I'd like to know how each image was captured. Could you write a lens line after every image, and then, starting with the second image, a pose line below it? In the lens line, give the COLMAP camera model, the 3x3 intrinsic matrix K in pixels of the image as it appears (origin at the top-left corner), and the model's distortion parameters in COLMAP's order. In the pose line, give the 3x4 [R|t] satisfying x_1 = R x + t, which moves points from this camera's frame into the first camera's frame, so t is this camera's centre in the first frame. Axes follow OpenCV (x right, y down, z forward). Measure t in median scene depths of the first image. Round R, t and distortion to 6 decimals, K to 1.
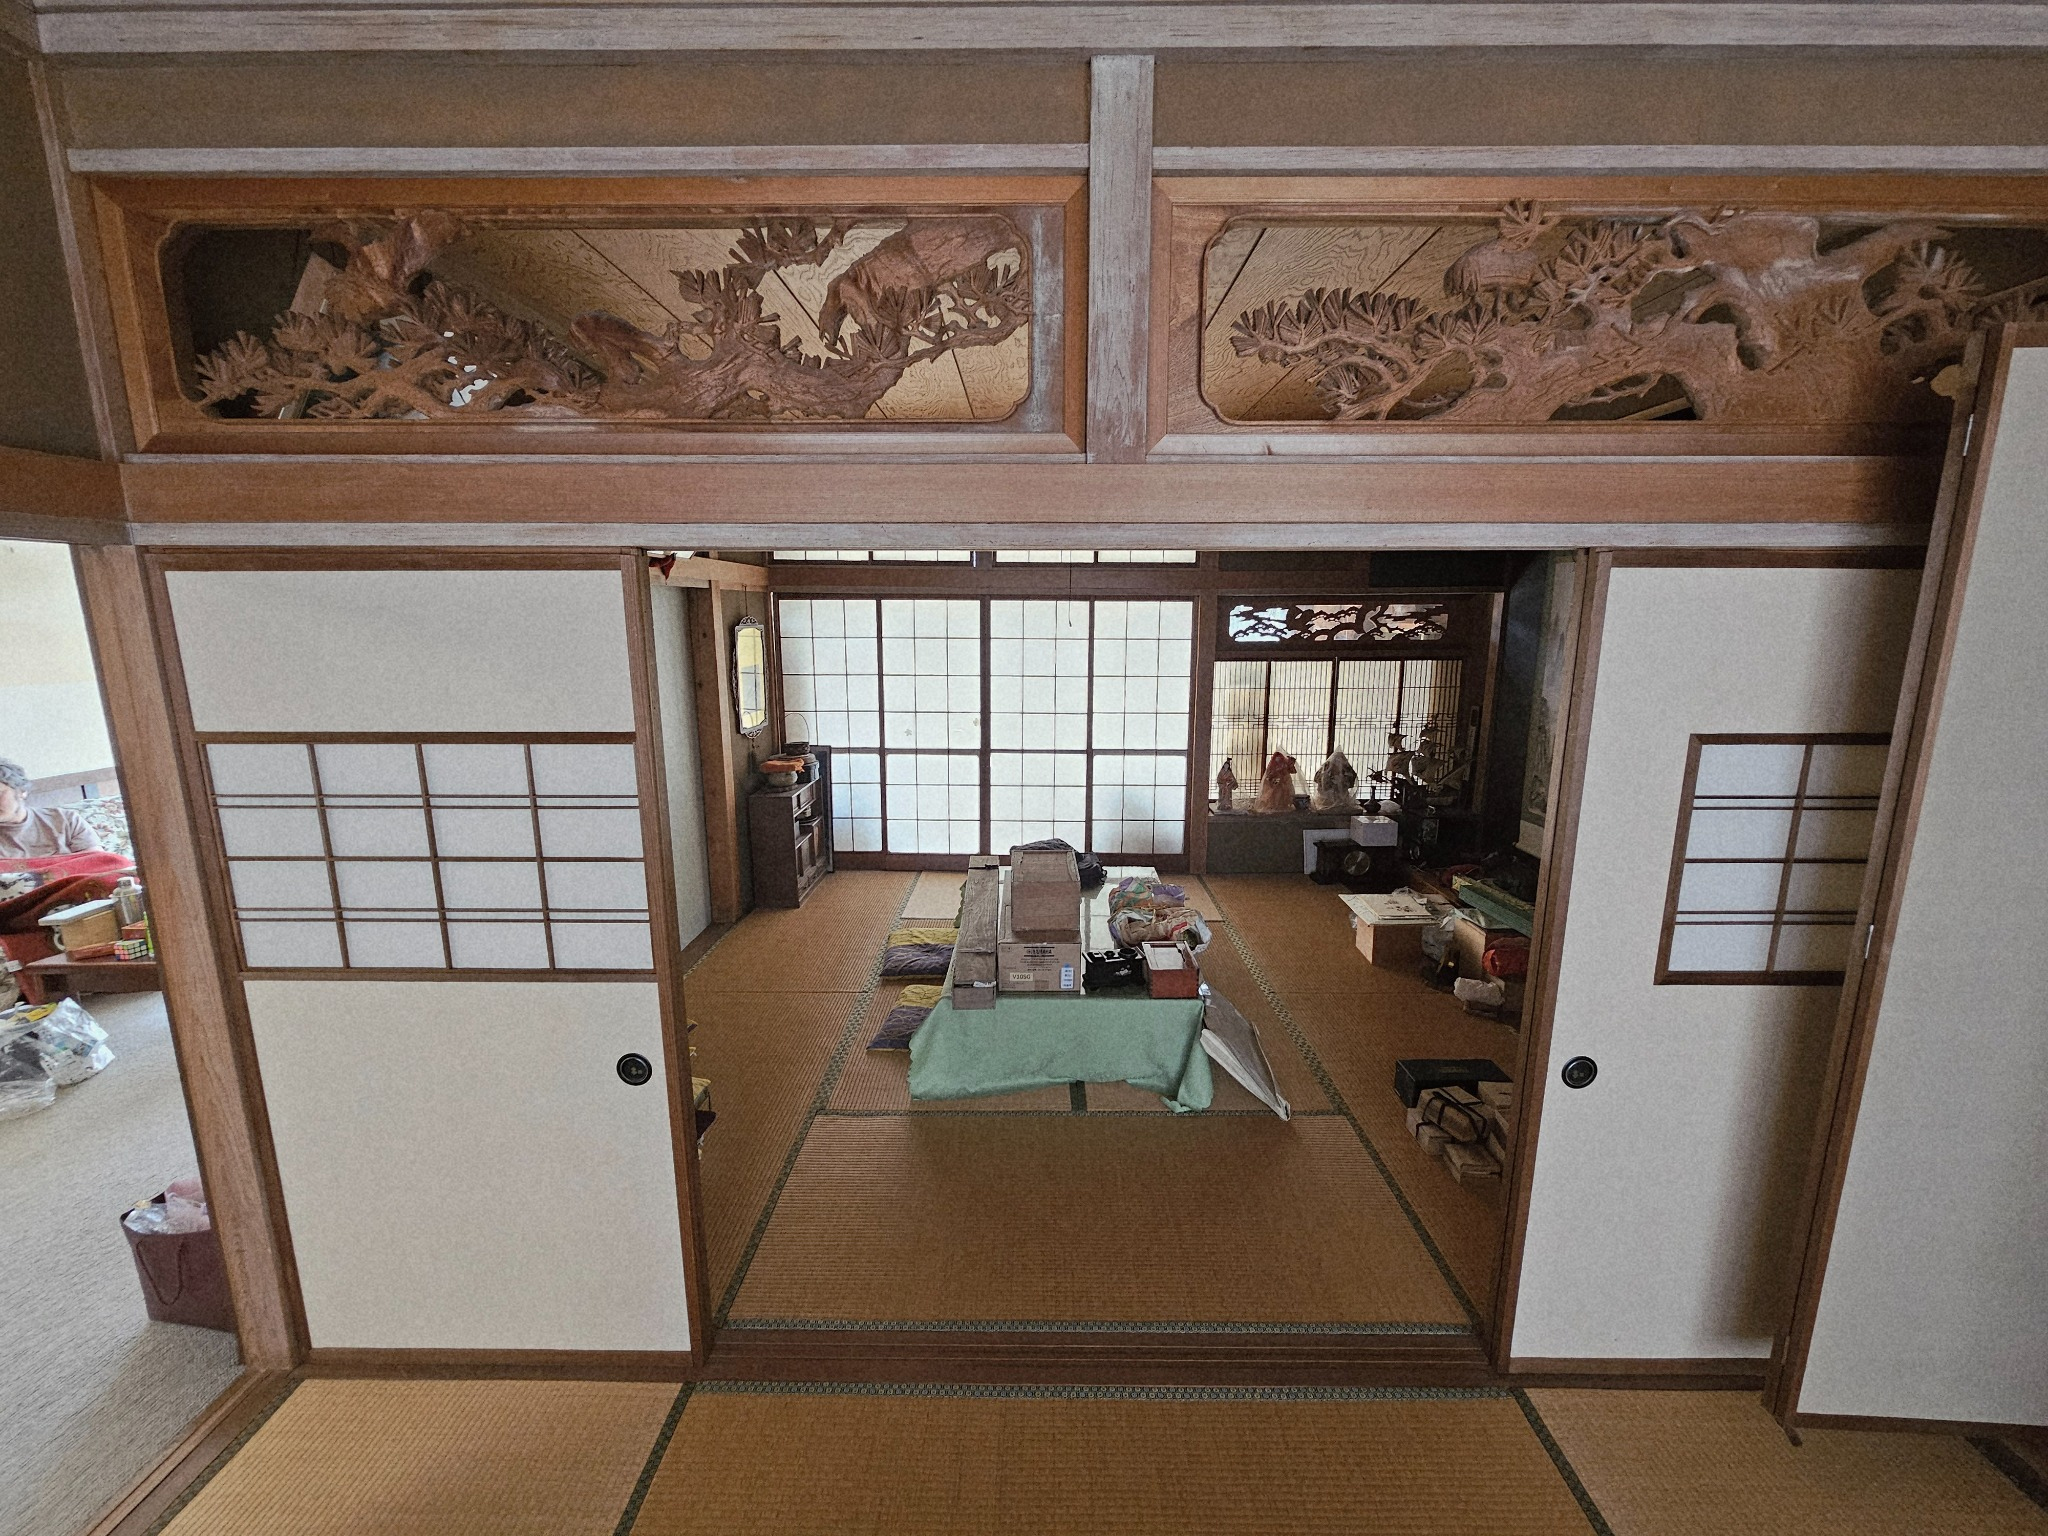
lens RADIAL K [[830.0, 0, 1033.4], [0, 830.0, 768.1], [0, 0, 1]] dist [-0.000572, -0.000016]
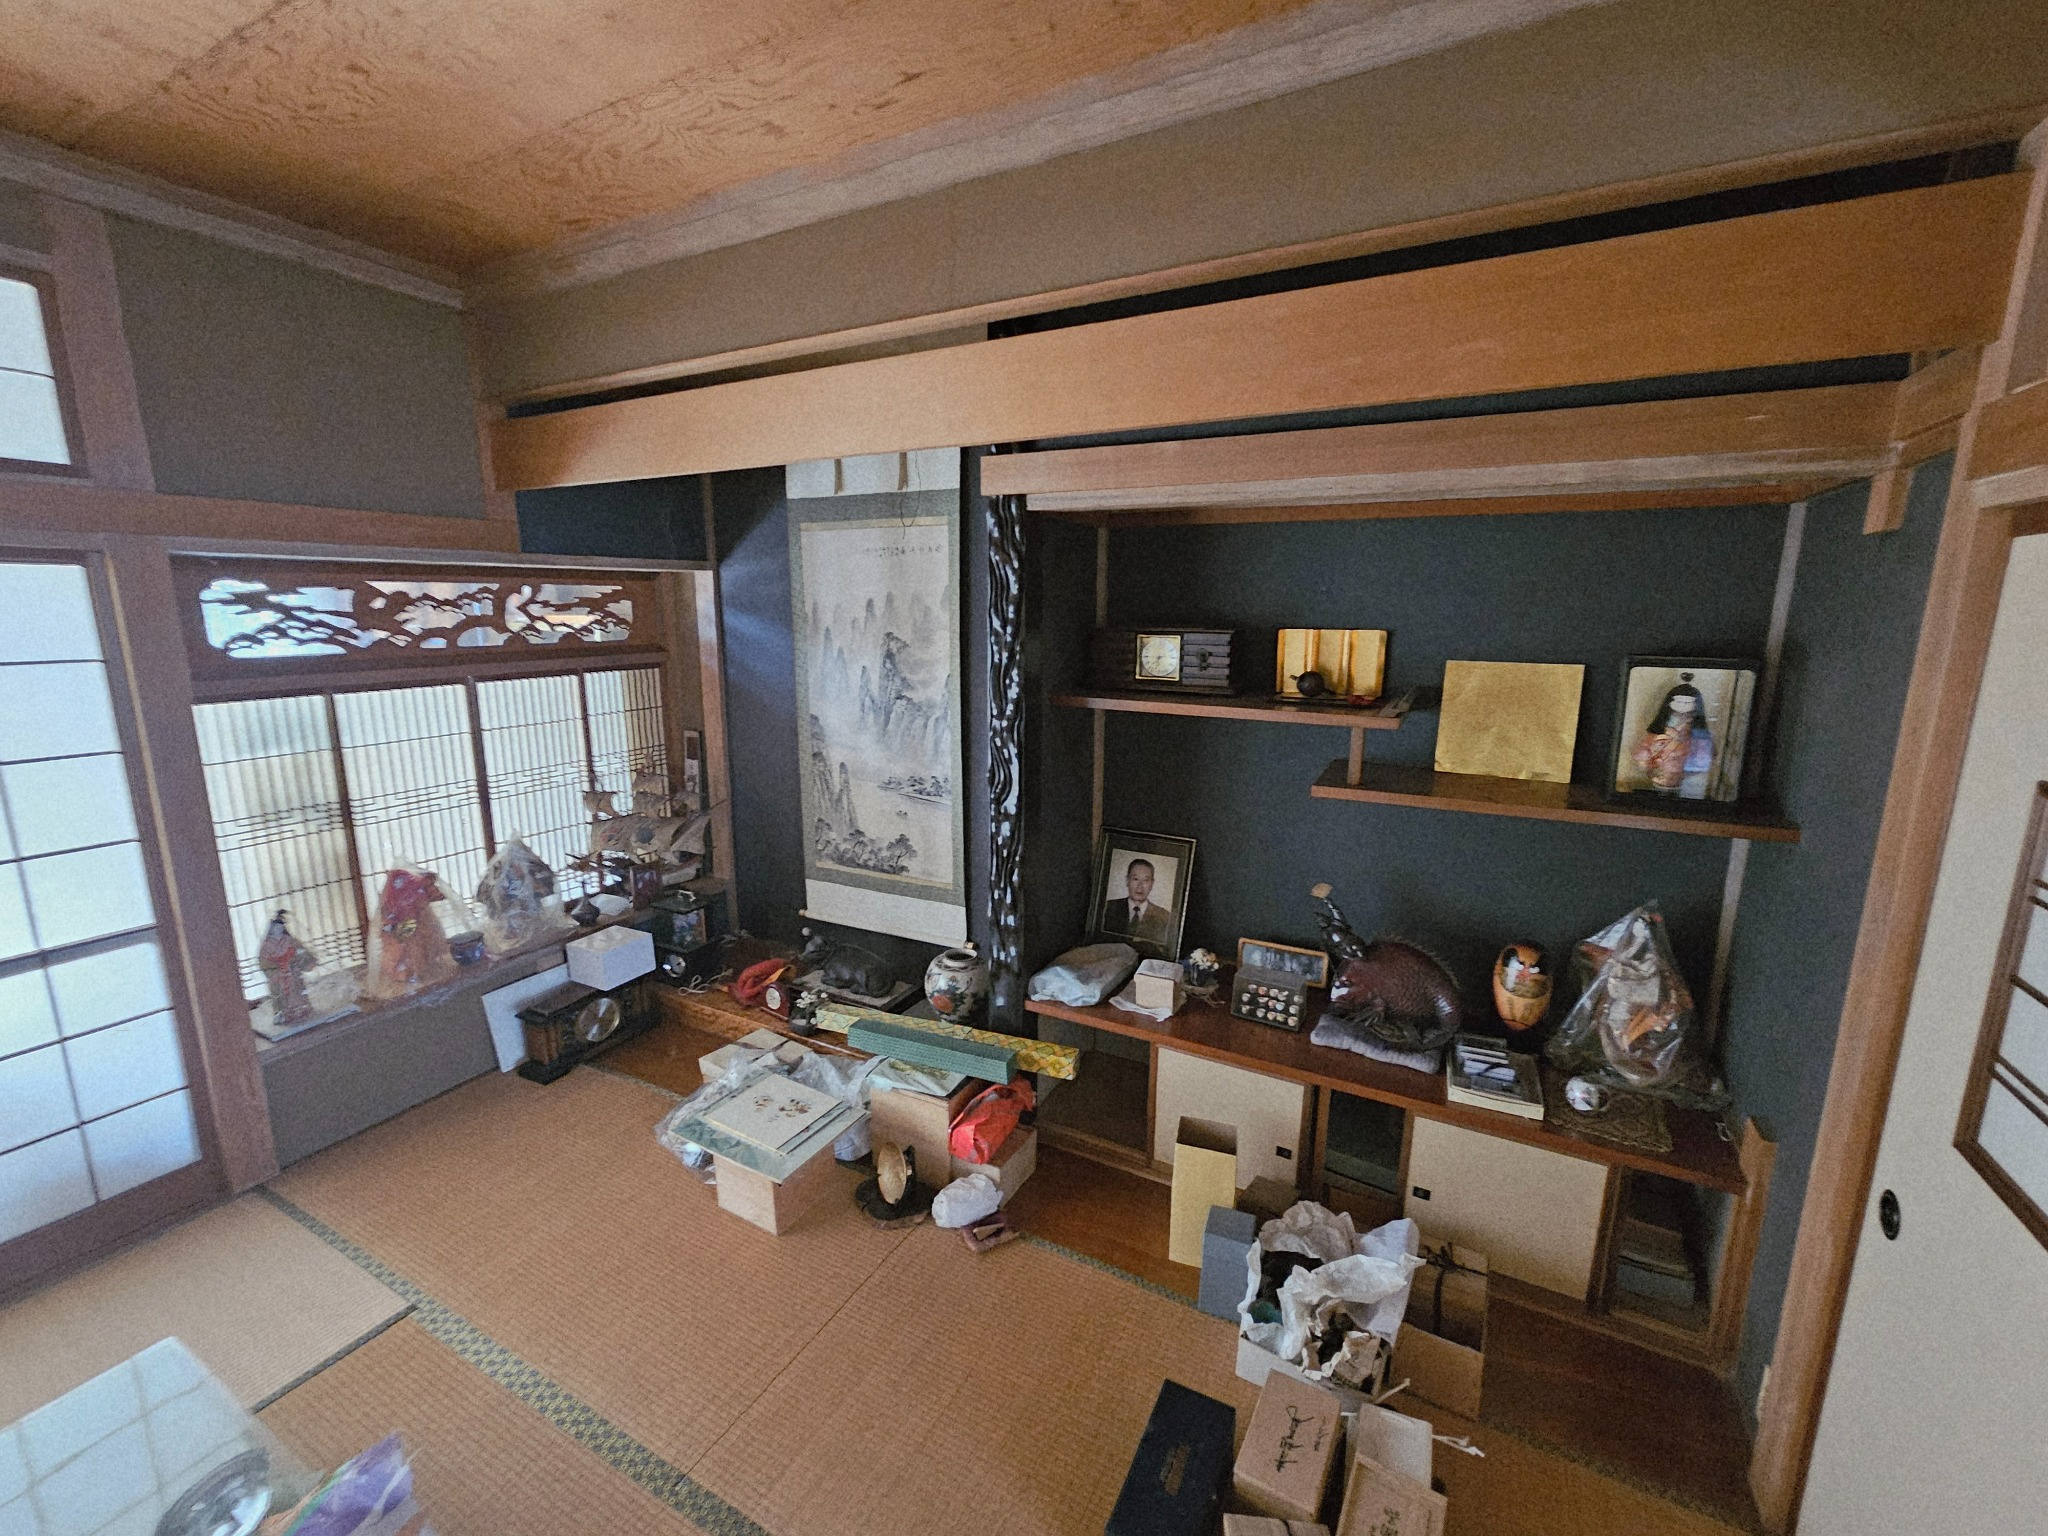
lens RADIAL K [[852.2, 0, 1029.8], [0, 852.2, 770.1], [0, 0, 1]] dist [0.000301, 0.000446]
pose [[0.473256, -0.166057, 0.865132, 0.035750], [0.159358, 0.982008, 0.101316, -0.070408], [-0.866391, 0.089917, 0.491204, 0.397806]]
